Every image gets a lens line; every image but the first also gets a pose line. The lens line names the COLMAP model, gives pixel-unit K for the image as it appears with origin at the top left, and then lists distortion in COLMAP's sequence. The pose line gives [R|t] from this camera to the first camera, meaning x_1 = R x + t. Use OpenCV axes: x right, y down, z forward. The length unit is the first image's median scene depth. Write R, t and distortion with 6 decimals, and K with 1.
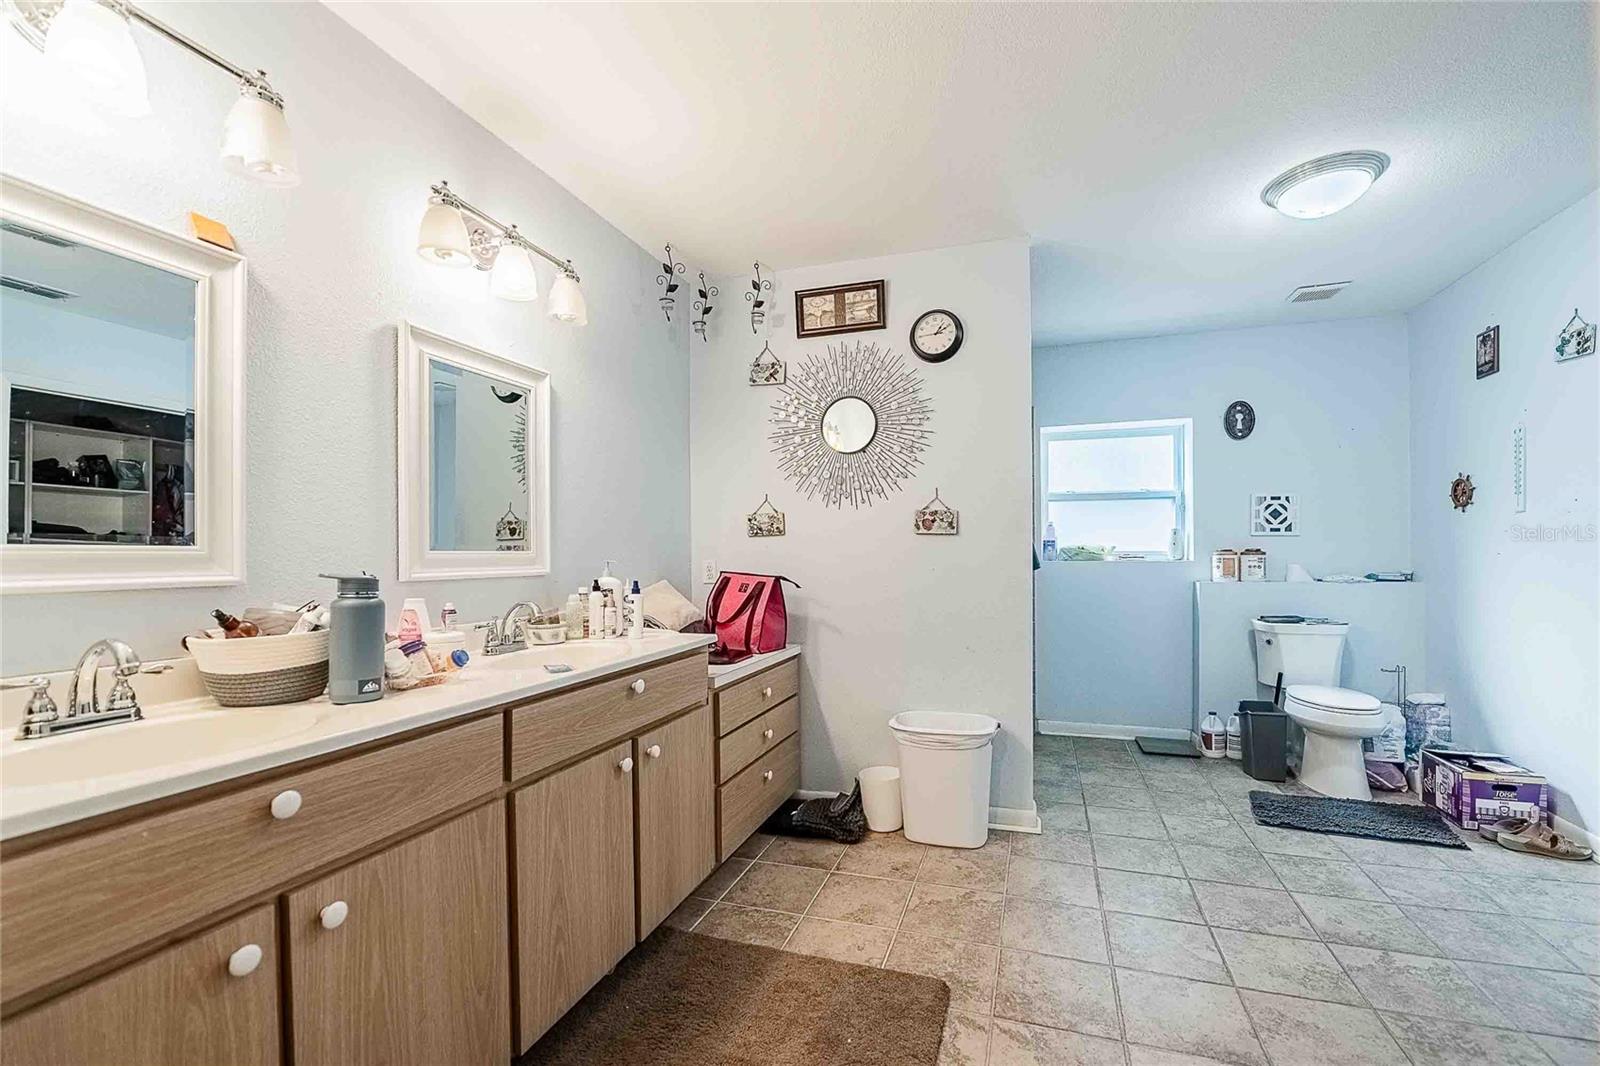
lens RADIAL K [[651.8, 0, 834.2], [0, 651.8, 555.9], [0, 0, 1]] dist [-0.017689, -0.000502]
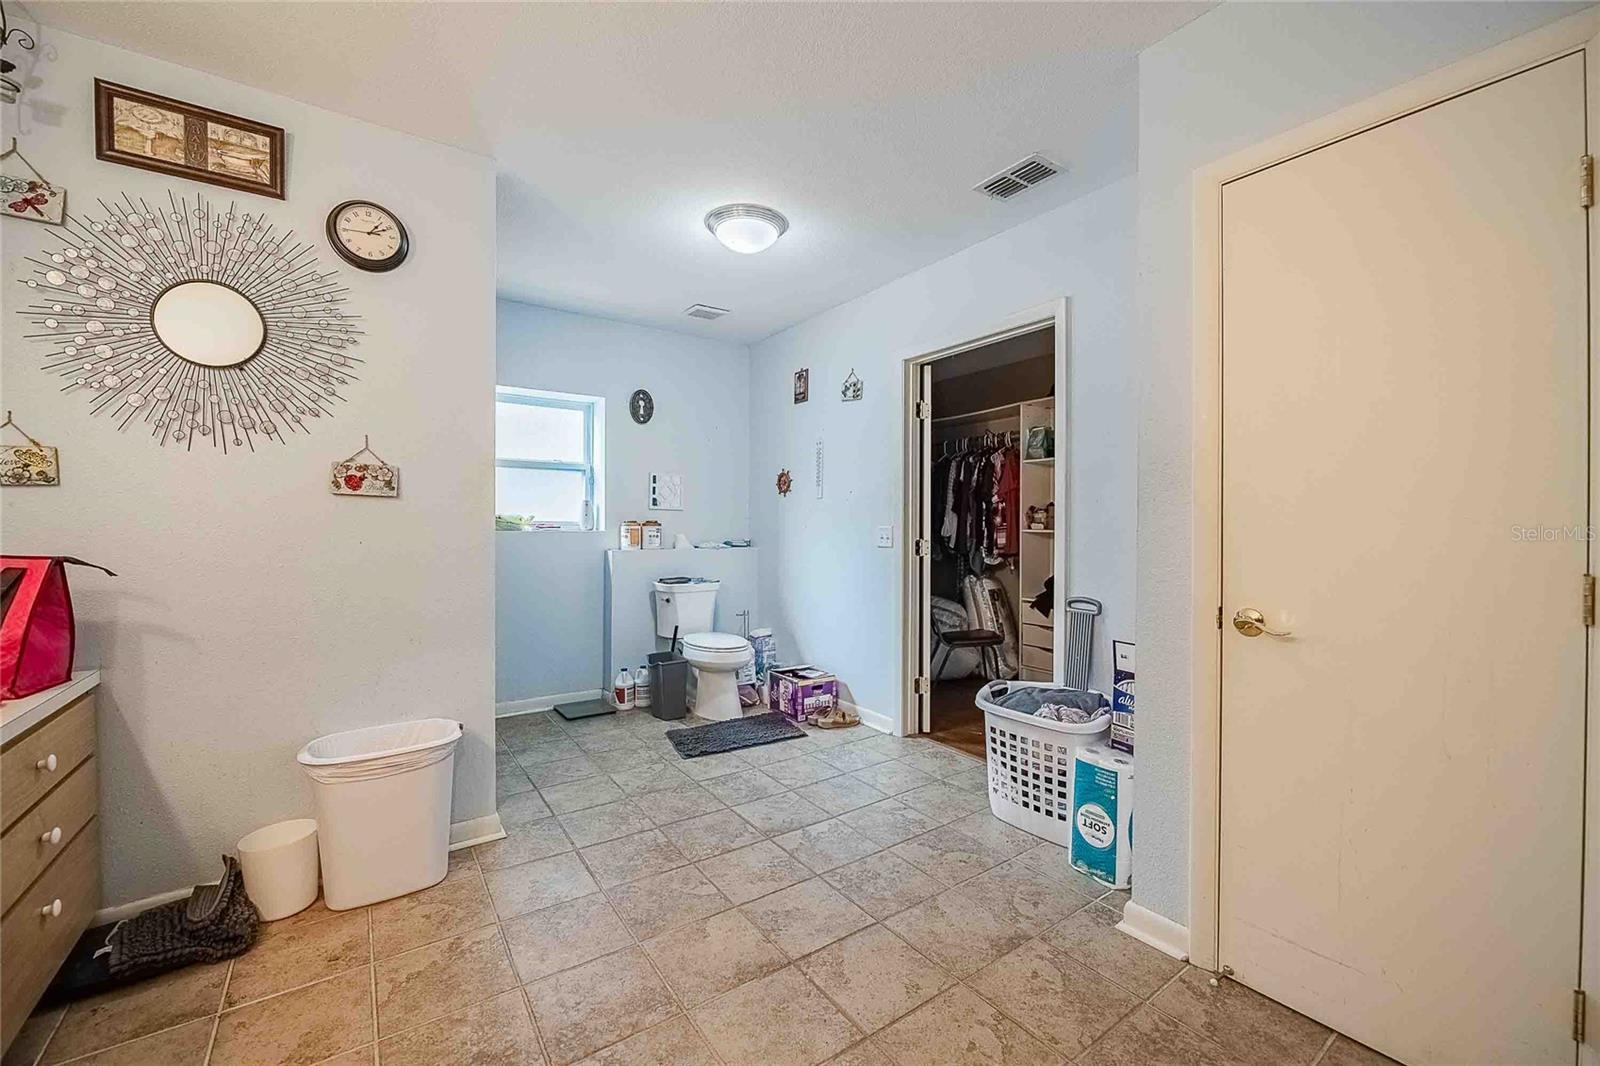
lens RADIAL K [[636.3, 0, 798.0], [0, 636.3, 529.9], [0, 0, 1]] dist [-0.016731, -0.000566]
pose [[0.604966, 0.002875, 0.796246, -0.122851], [-0.009018, 0.999954, 0.003241, -0.000334], [-0.796201, -0.009142, 0.604964, 0.146166]]
